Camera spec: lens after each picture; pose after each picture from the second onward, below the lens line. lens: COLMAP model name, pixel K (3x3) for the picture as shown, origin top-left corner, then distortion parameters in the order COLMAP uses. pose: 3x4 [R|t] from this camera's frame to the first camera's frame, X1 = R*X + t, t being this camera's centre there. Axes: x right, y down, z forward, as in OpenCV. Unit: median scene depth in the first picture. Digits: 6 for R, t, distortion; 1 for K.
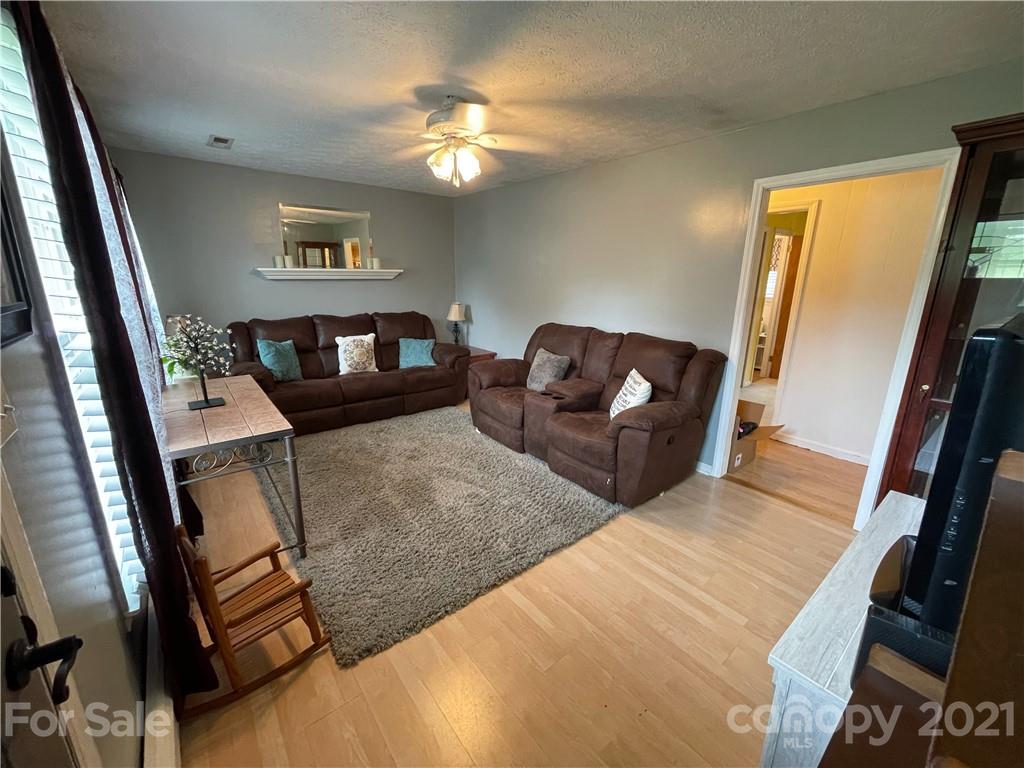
lens RADIAL K [[412.7, 0, 507.2], [0, 412.7, 378.7], [0, 0, 1]] dist [-0.011360, 0.002664]
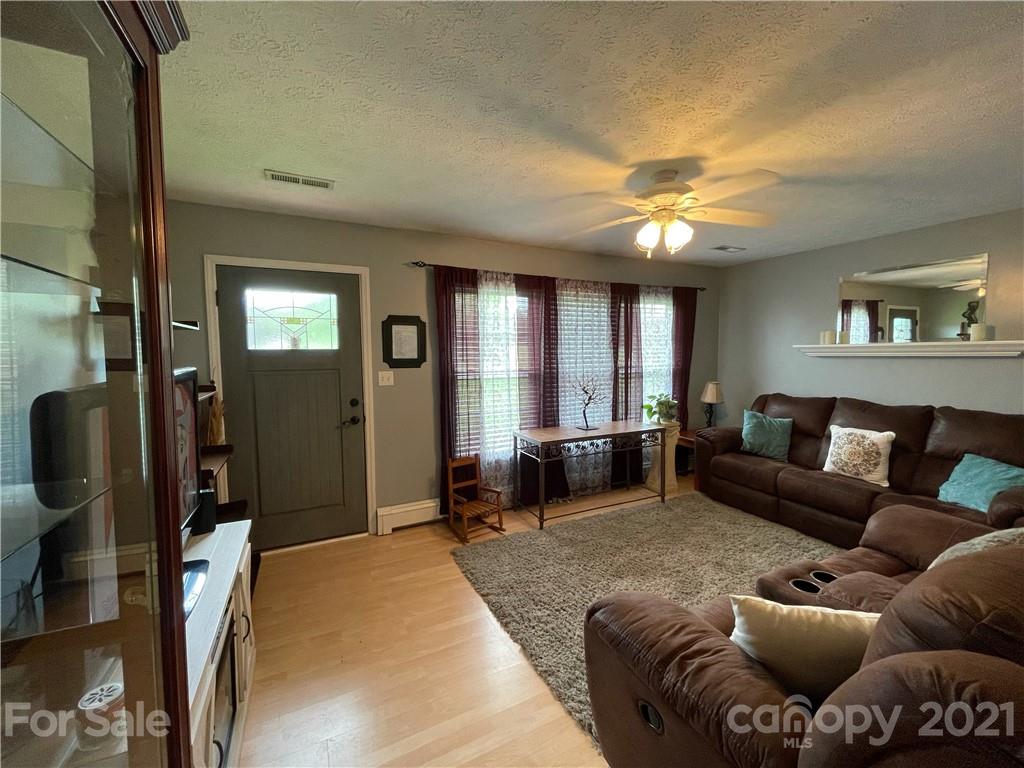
lens RADIAL K [[412.7, 0, 512.4], [0, 412.7, 378.1], [0, 0, 1]] dist [-0.011360, 0.002664]
pose [[-0.214379, 0.044133, -0.975753, 0.685038], [-0.235427, 0.967191, 0.095471, -0.159900], [0.947953, 0.250186, -0.196955, 0.722892]]
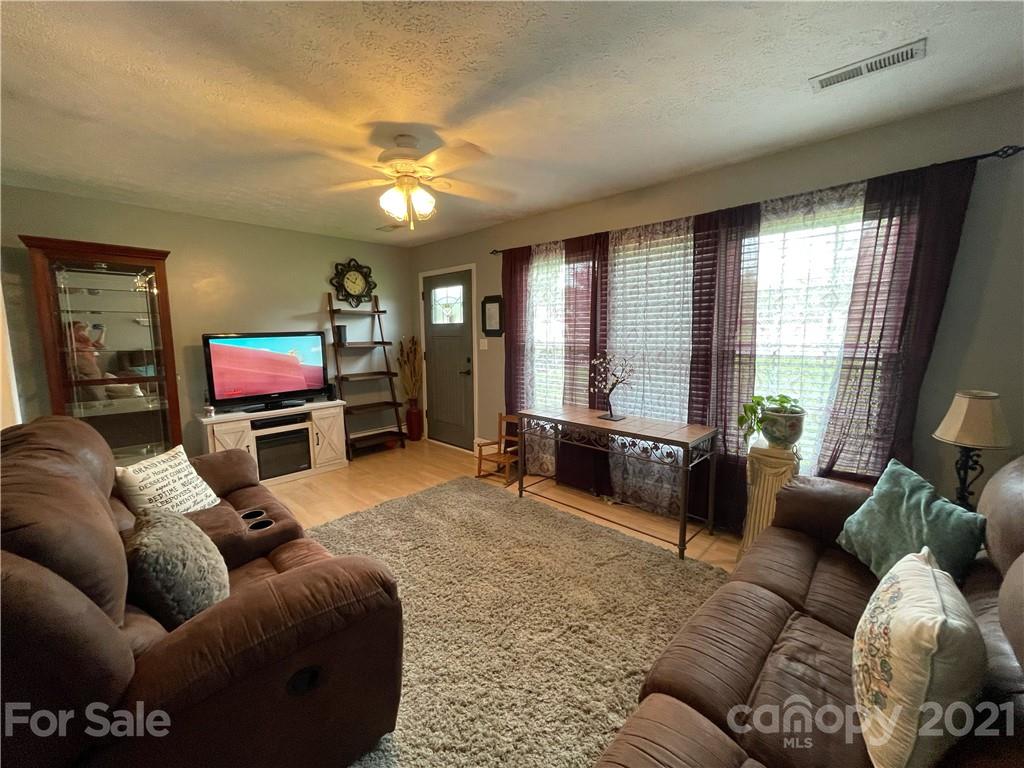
lens RADIAL K [[412.7, 0, 512.9], [0, 412.7, 387.6], [0, 0, 1]] dist [-0.011360, 0.002664]
pose [[-0.991991, 0.005423, -0.126195, -0.180806], [-0.041883, 0.928433, 0.369131, -0.367851], [0.119165, 0.371460, -0.920770, 1.563836]]
